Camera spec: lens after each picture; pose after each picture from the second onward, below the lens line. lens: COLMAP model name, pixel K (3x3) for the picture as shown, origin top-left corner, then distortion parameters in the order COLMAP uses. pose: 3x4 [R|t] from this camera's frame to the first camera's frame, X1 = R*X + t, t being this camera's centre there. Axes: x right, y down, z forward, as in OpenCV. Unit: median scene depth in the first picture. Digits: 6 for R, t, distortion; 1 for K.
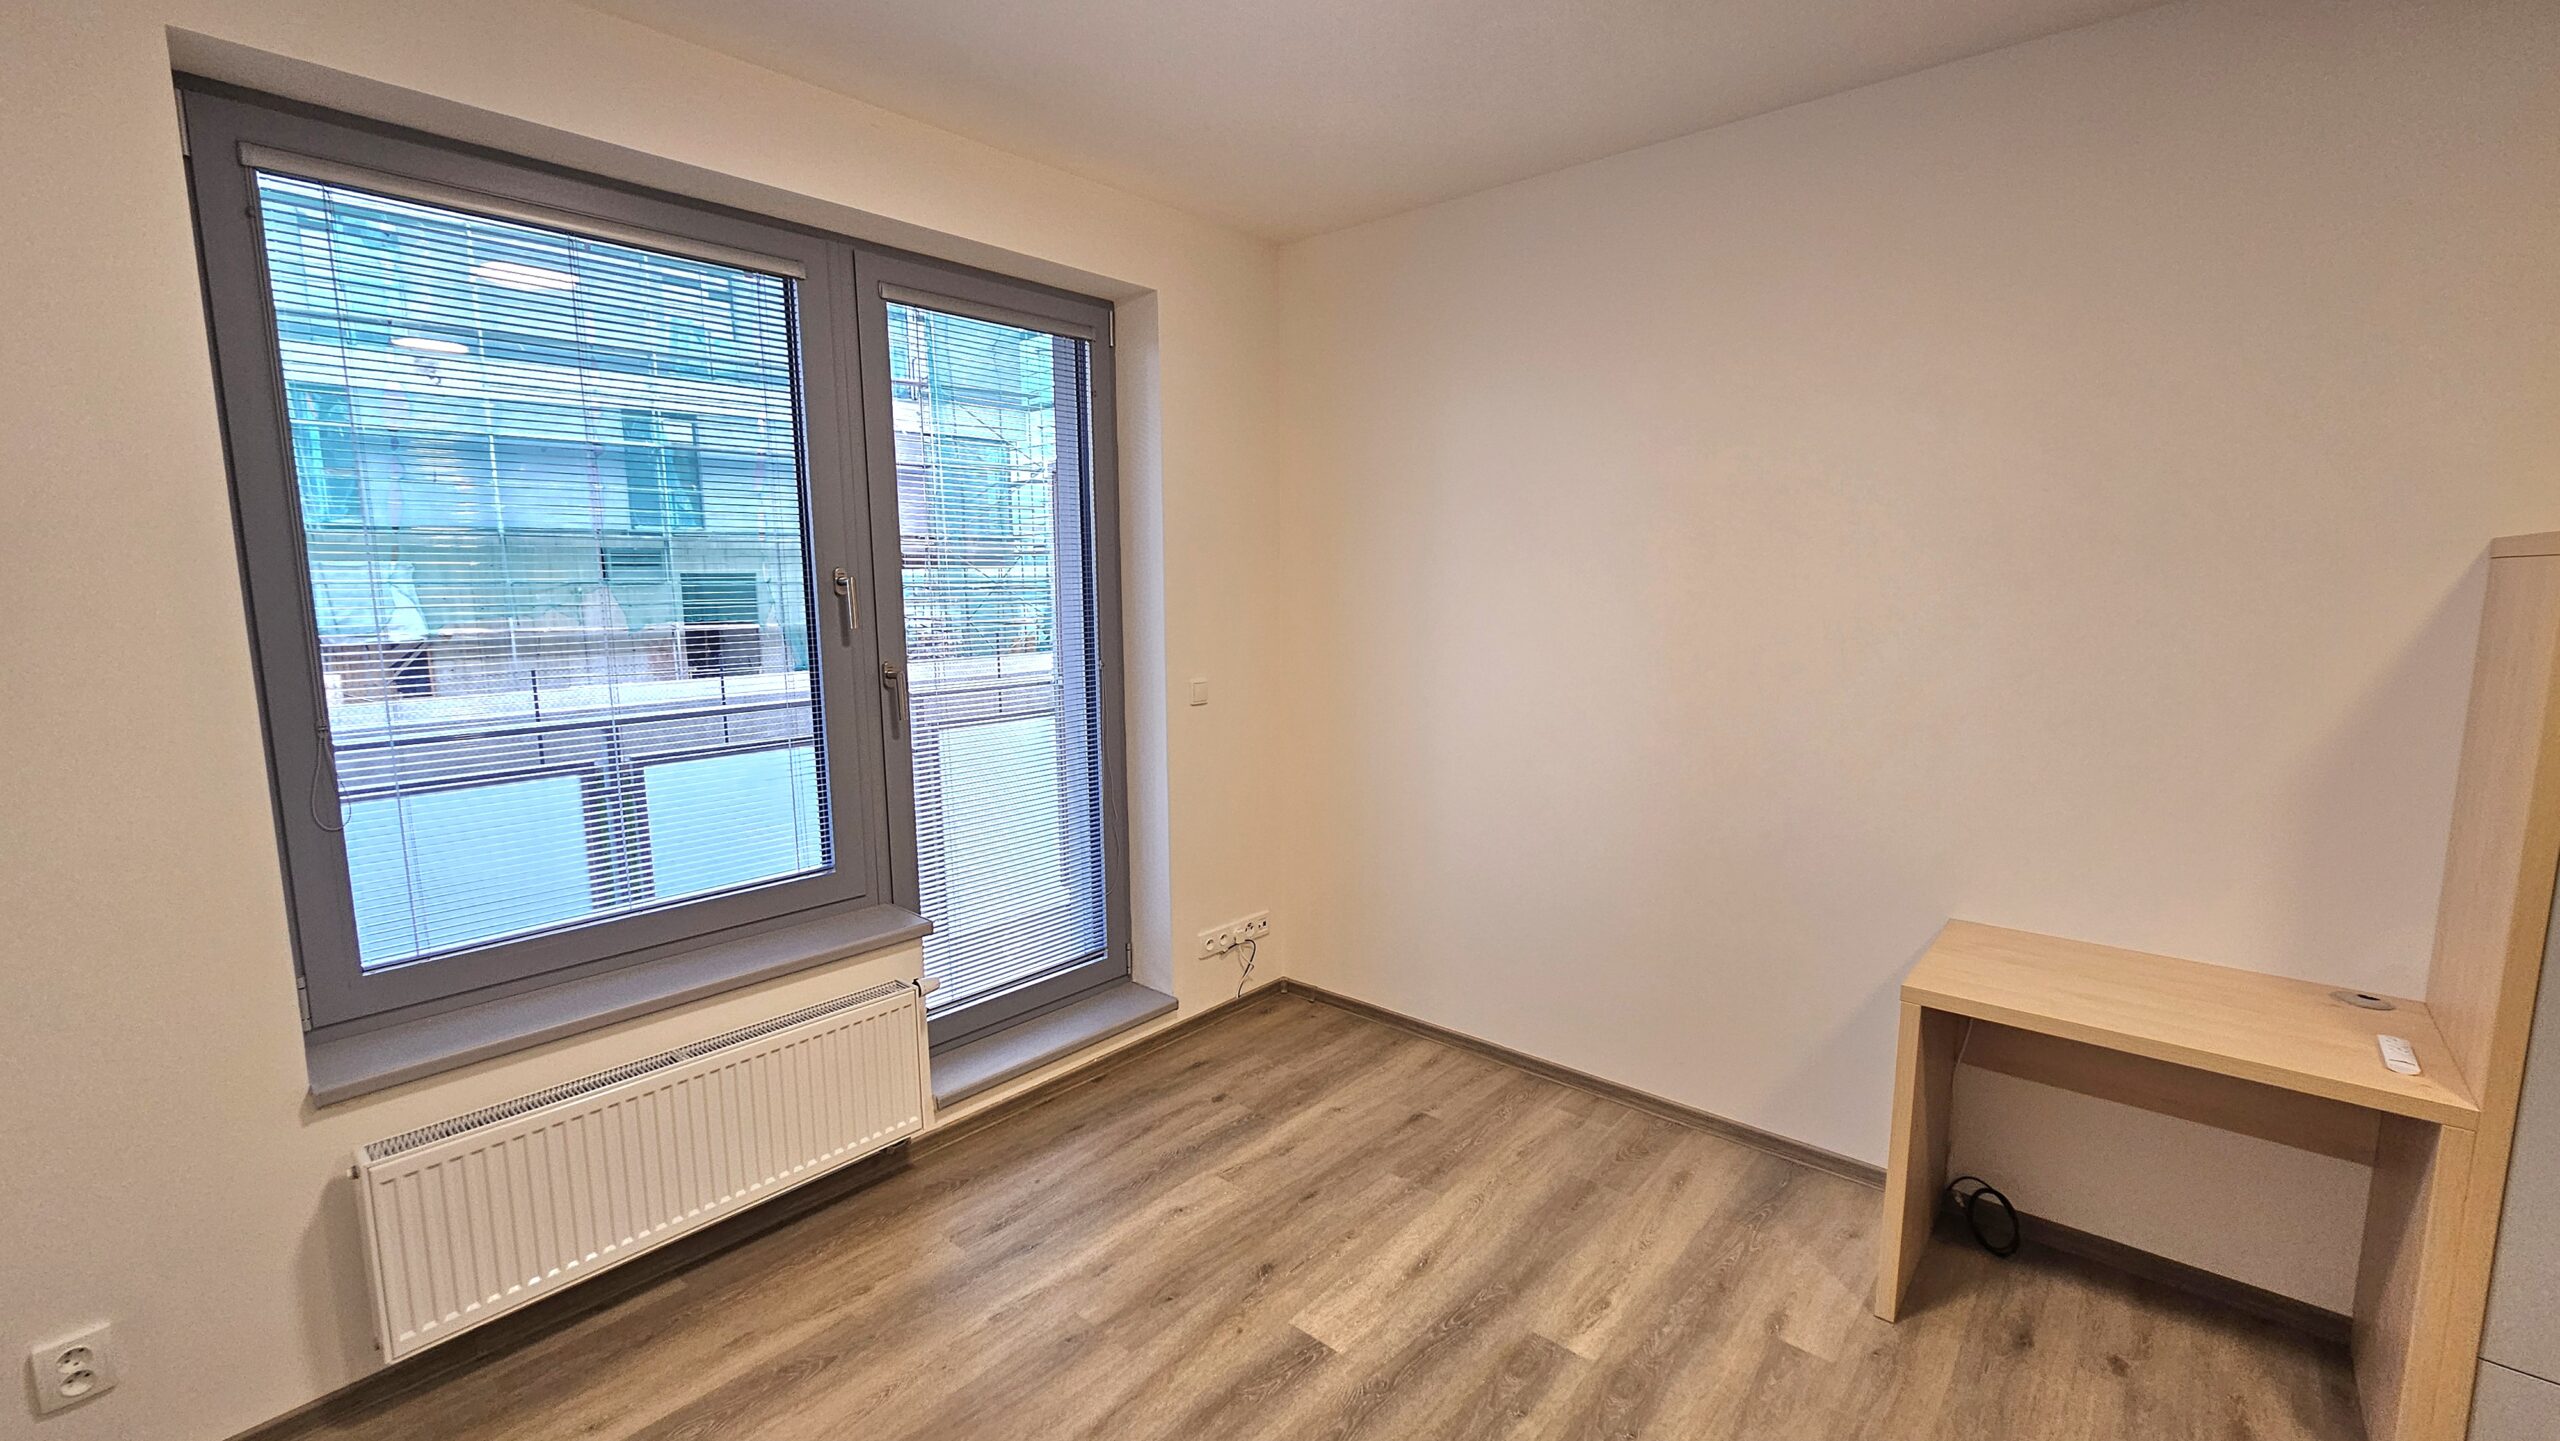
lens RADIAL K [[1051.1, 0, 1284.4], [0, 1051.1, 722.3], [0, 0, 1]] dist [0.000785, 0.000245]
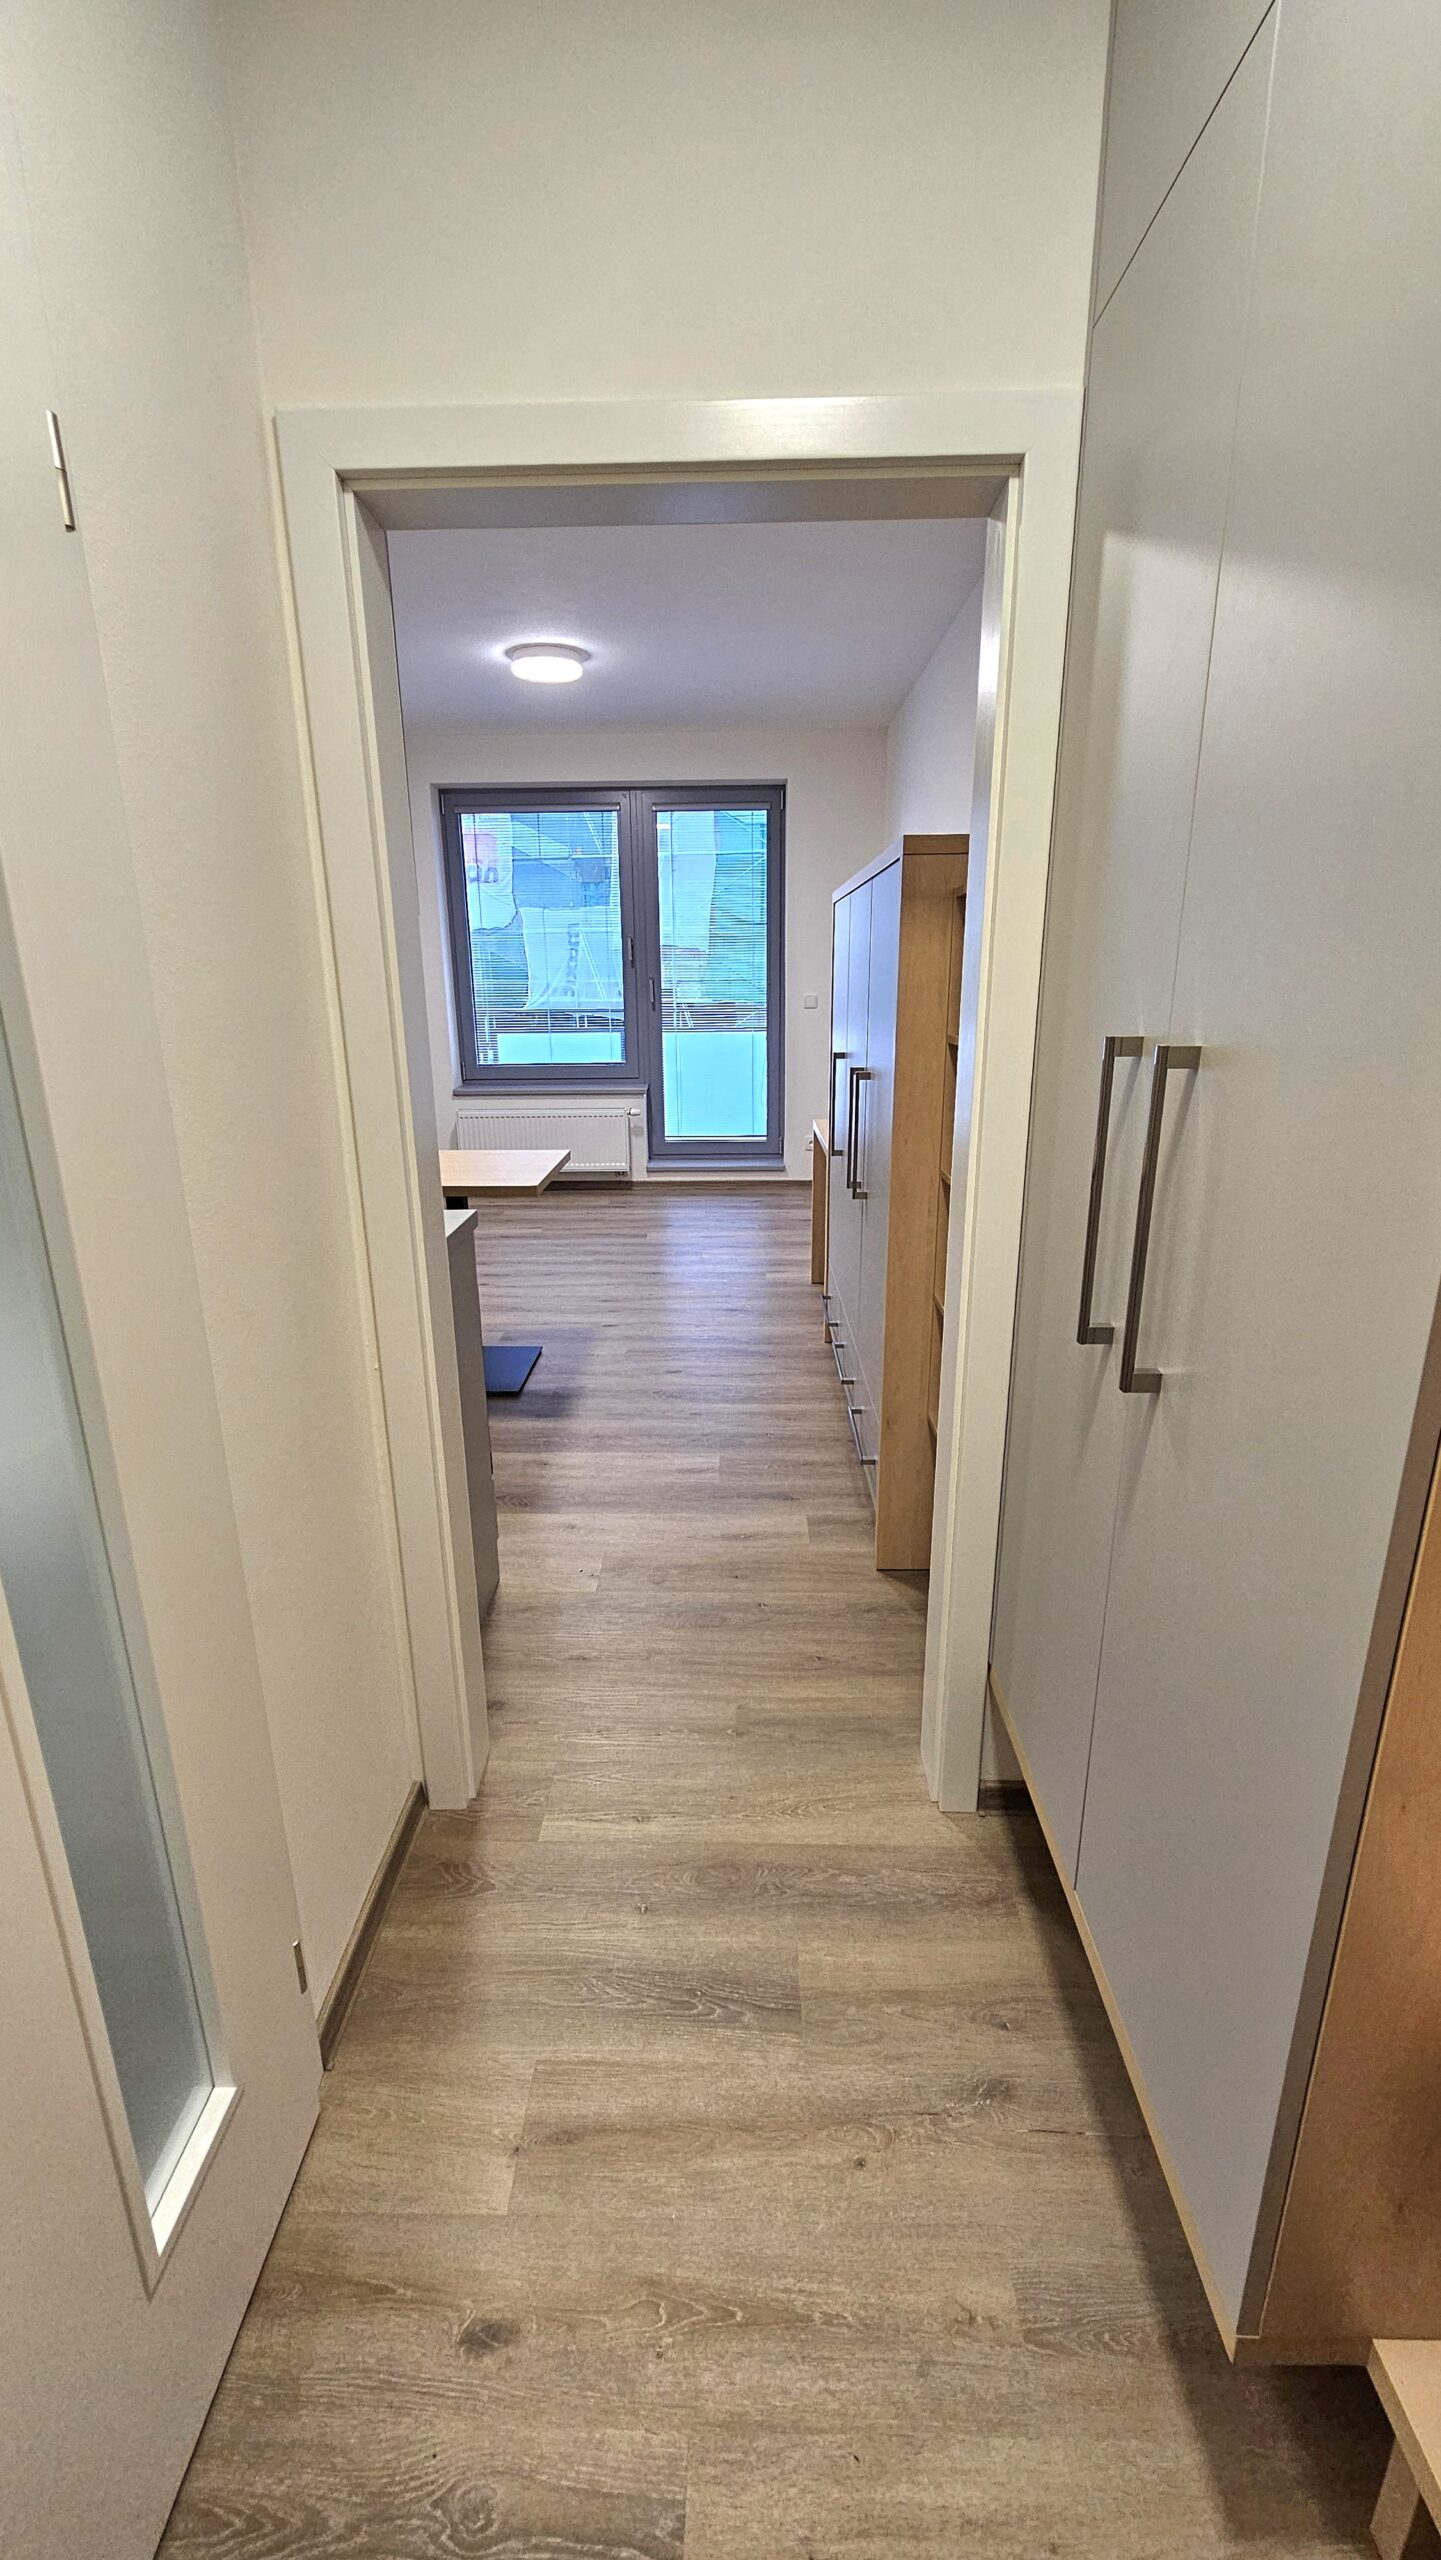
lens RADIAL K [[1048.1, 0, 720.5], [0, 1048.1, 1280.0], [0, 0, 1]] dist [-0.001699, -0.000352]
pose [[0.640018, 0.217549, -0.736919, 1.549613], [-0.098152, 0.974371, 0.202402, 0.110942], [0.762065, -0.057211, 0.644968, -0.404618]]
